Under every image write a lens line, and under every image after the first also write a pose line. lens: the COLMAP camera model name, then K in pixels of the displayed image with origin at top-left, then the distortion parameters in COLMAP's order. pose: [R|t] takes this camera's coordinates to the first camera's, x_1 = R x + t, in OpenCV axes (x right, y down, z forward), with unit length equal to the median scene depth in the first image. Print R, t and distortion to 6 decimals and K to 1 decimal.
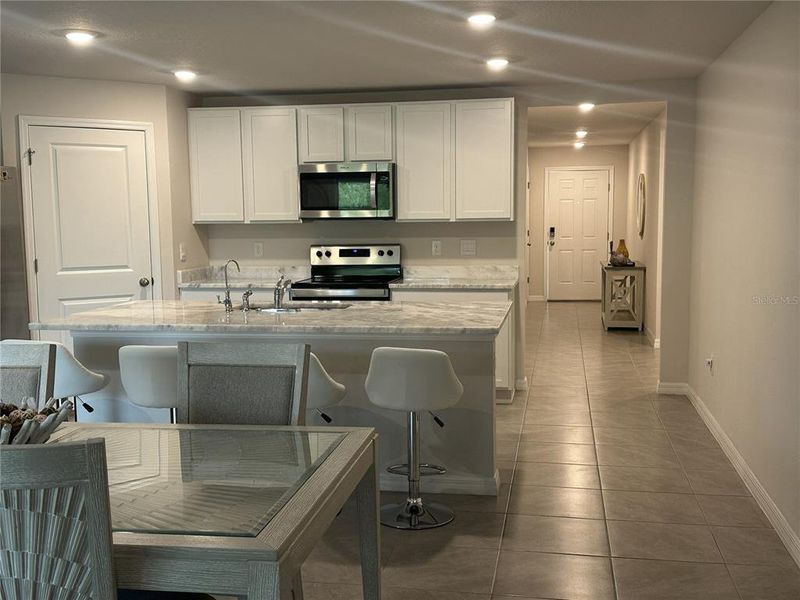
lens RADIAL K [[901.7, 0, 400.0], [0, 901.7, 300.0], [0, 0, 1]] dist [0.114748, 0.002472]
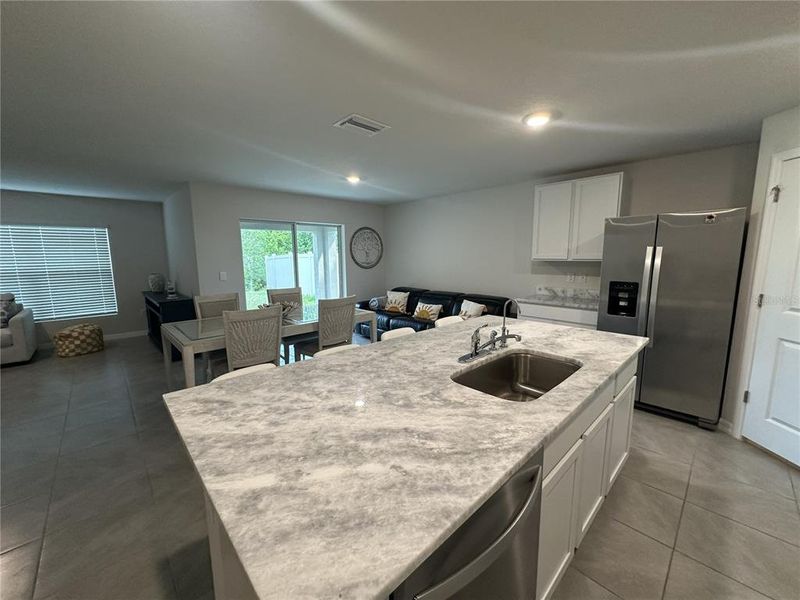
lens RADIAL K [[319.2, 0, 400.0], [0, 319.2, 300.0], [0, 0, 1]] dist [-0.004104, 0.000352]
pose [[-0.594938, 0.129546, -0.793263, 0.119078], [-0.064052, 0.976146, 0.207450, -0.077152], [0.801215, 0.174230, -0.572449, 0.781606]]
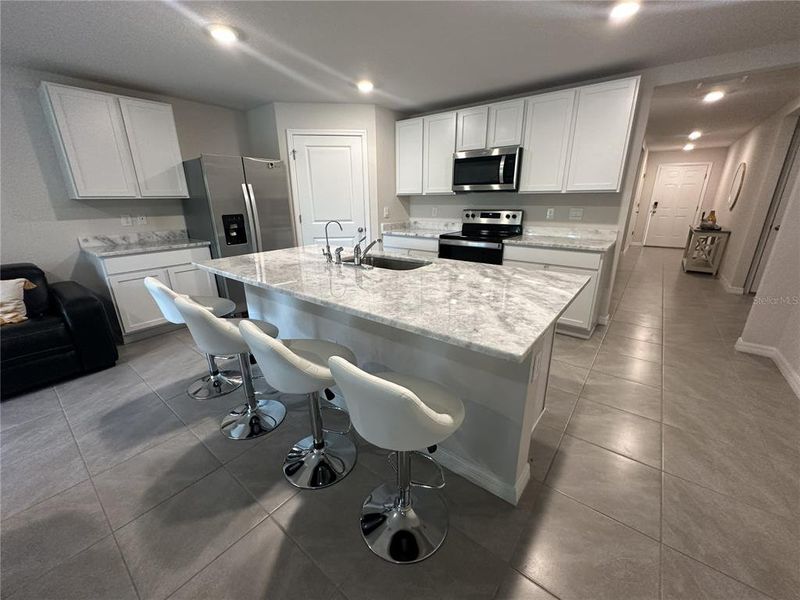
lens RADIAL K [[319.2, 0, 400.0], [0, 319.2, 300.0], [0, 0, 1]] dist [-0.004104, 0.000352]
pose [[0.882668, 0.147109, -0.446381, 0.075735], [-0.047157, 0.972681, 0.227308, -0.030052], [0.467625, -0.179587, 0.865491, 0.458206]]
